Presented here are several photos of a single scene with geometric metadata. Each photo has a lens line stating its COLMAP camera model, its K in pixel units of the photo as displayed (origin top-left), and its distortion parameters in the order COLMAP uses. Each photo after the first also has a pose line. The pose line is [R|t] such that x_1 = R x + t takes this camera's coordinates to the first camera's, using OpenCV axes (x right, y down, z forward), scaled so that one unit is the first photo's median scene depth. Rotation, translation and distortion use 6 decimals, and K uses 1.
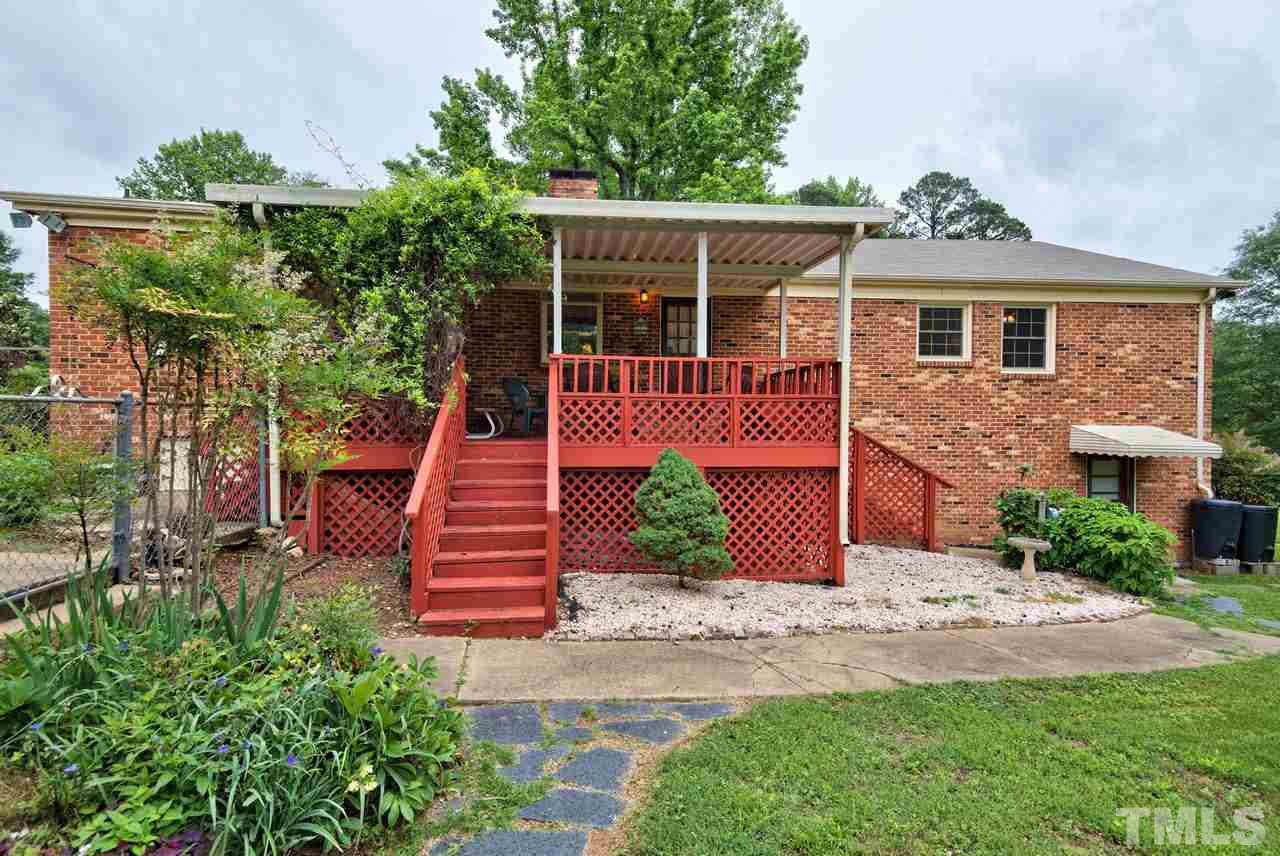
lens RADIAL K [[680.7, 0, 639.1], [0, 680.7, 439.3], [0, 0, 1]] dist [0.072134, -0.004561]
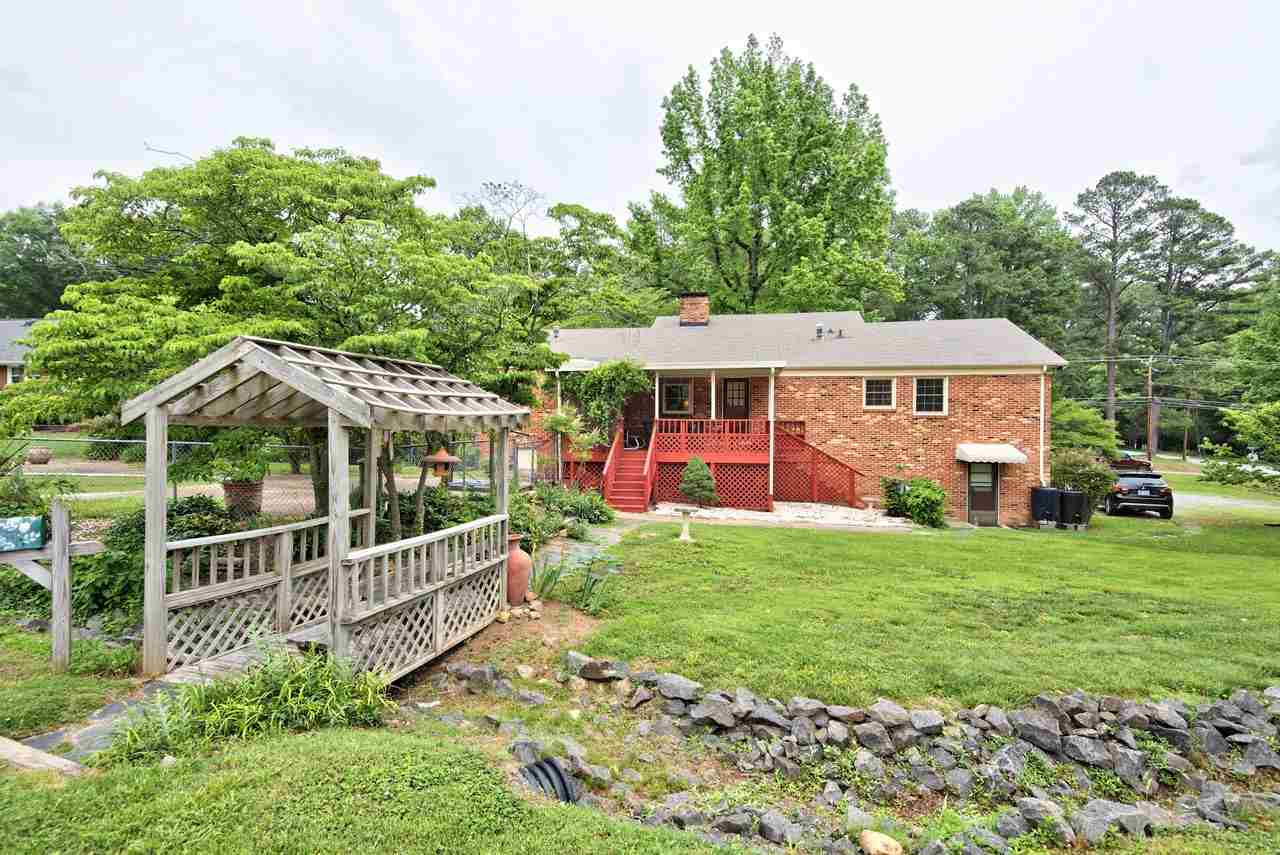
lens RADIAL K [[680.7, 0, 640.5], [0, 680.7, 431.2], [0, 0, 1]] dist [0.072134, -0.004561]
pose [[0.964551, 0.002237, -0.263886, 0.302461], [-0.005503, 0.999917, -0.011635, -0.027671], [0.263838, 0.012675, 0.964484, -0.912690]]
